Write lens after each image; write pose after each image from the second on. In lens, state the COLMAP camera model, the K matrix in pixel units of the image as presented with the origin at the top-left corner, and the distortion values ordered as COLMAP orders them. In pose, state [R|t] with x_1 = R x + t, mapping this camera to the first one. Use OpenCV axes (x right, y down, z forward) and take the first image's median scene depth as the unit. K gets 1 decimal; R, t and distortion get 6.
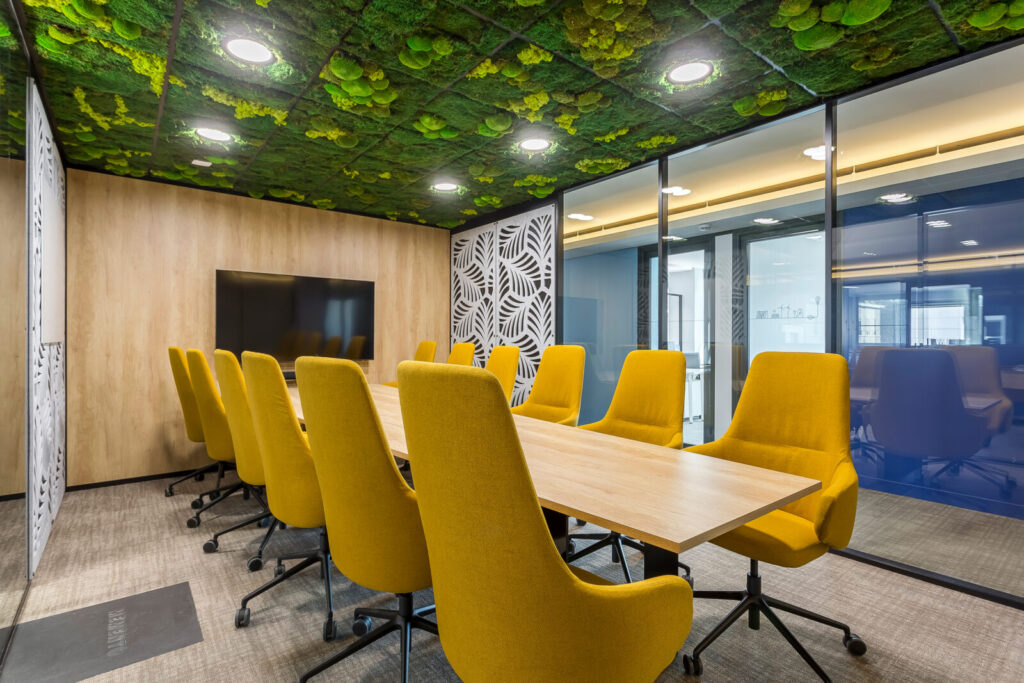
lens RADIAL K [[491.7, 0, 508.8], [0, 491.7, 338.5], [0, 0, 1]] dist [0.000075, 0.000153]
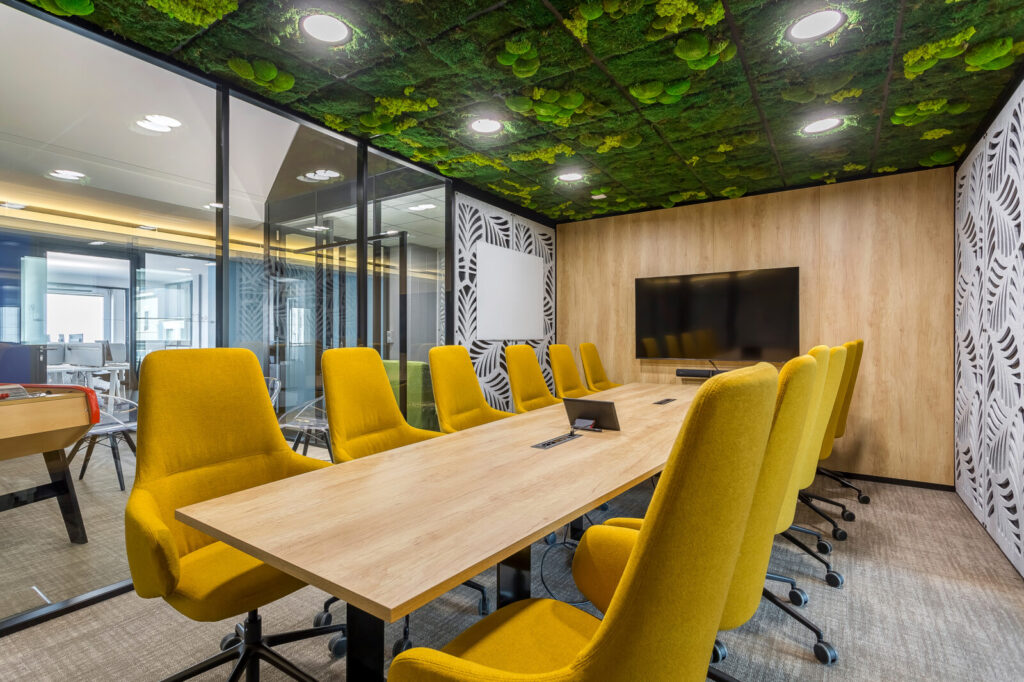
lens RADIAL K [[485.5, 0, 508.6], [0, 485.5, 330.3], [0, 0, 1]] dist [-0.000516, 0.000211]
pose [[0.305198, -0.017768, -0.952123, 0.391354], [0.003632, 0.999840, -0.017494, 0.002992], [0.952282, 0.001881, 0.305214, 0.332798]]
